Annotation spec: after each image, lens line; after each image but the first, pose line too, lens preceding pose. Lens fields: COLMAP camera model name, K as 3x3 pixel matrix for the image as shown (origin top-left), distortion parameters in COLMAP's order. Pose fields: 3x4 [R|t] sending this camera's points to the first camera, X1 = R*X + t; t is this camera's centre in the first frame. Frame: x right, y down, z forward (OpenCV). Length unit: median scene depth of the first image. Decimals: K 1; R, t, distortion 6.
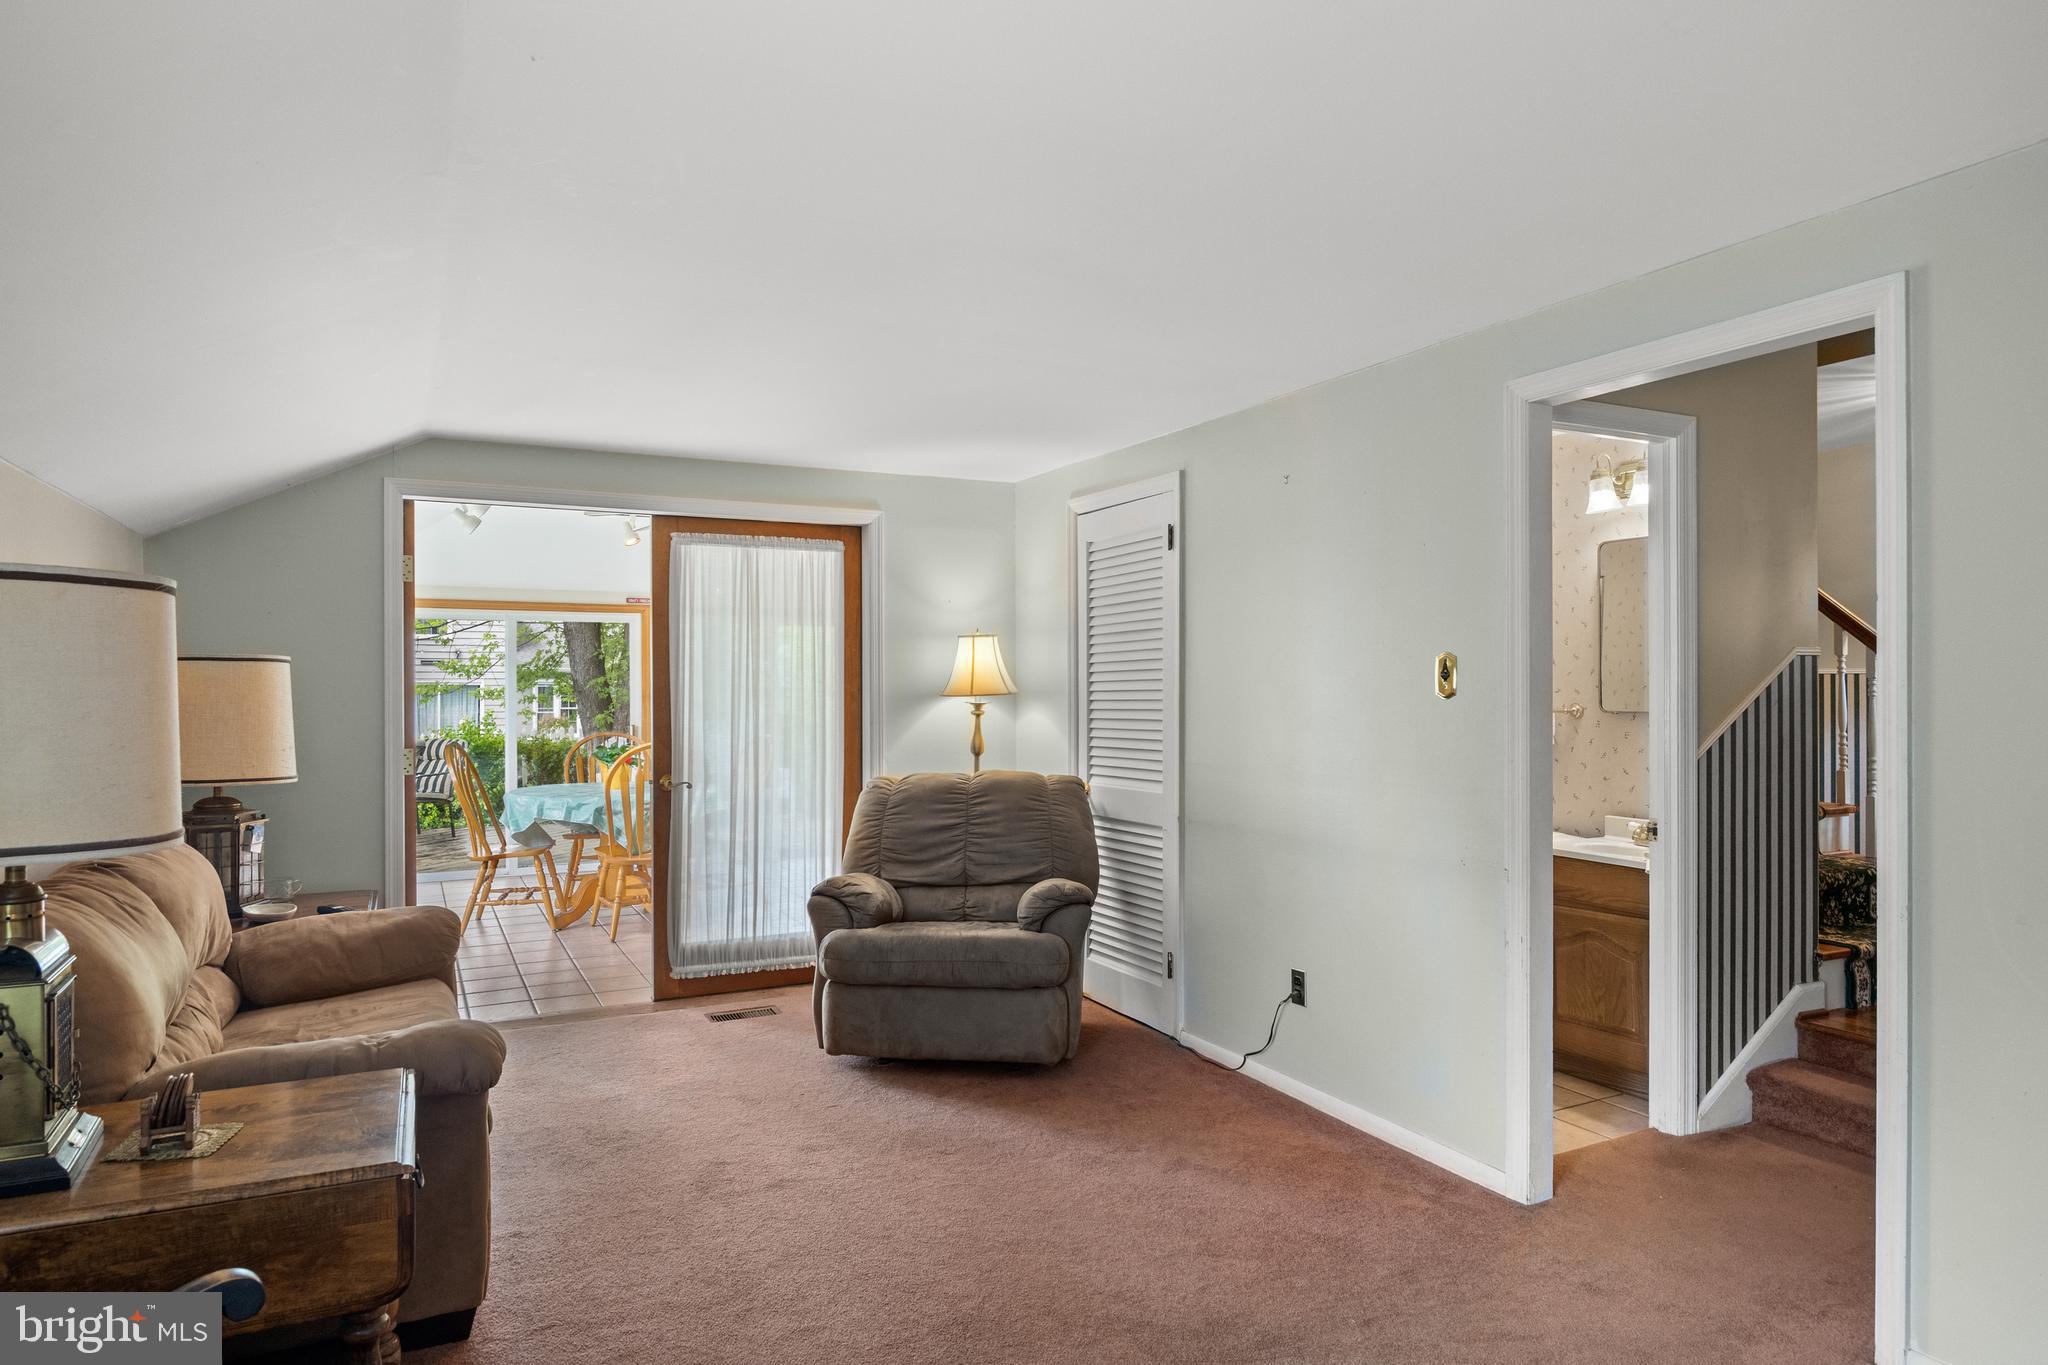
lens RADIAL K [[1222.5, 0, 1025.3], [0, 1222.5, 686.7], [0, 0, 1]] dist [-0.006384, -0.000828]
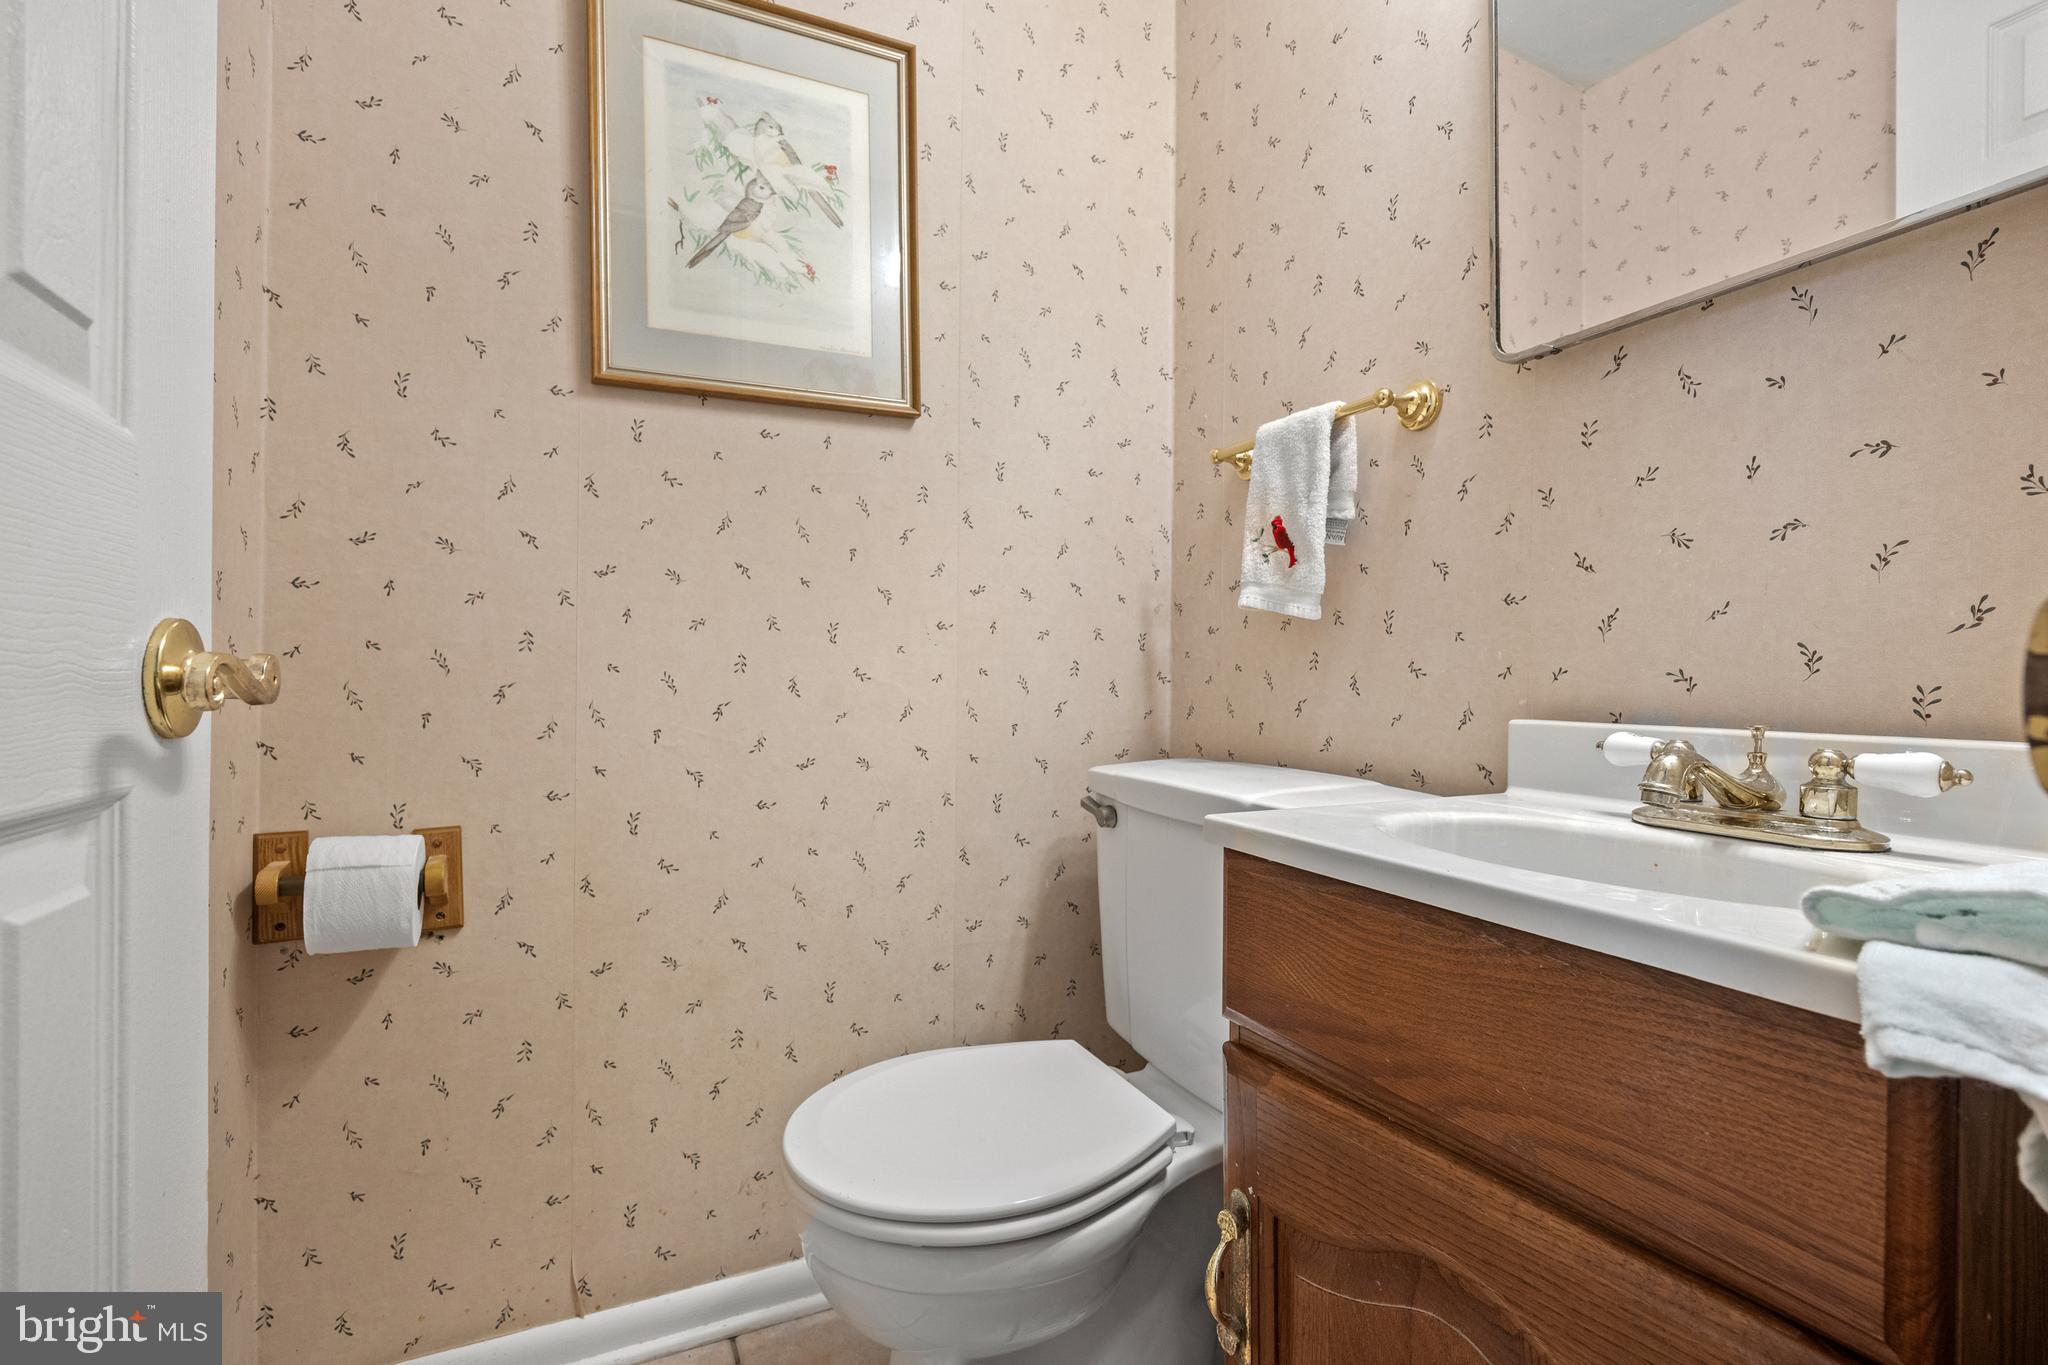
lens RADIAL K [[936.3, 0, 1026.0], [0, 936.3, 686.2], [0, 0, 1]] dist [-0.001482, -0.000089]
pose [[0.999726, 0.001957, -0.023309, 0.354502], [-0.001939, 0.999998, 0.000814, 0.094693], [0.023311, -0.000768, 0.999728, 0.752024]]
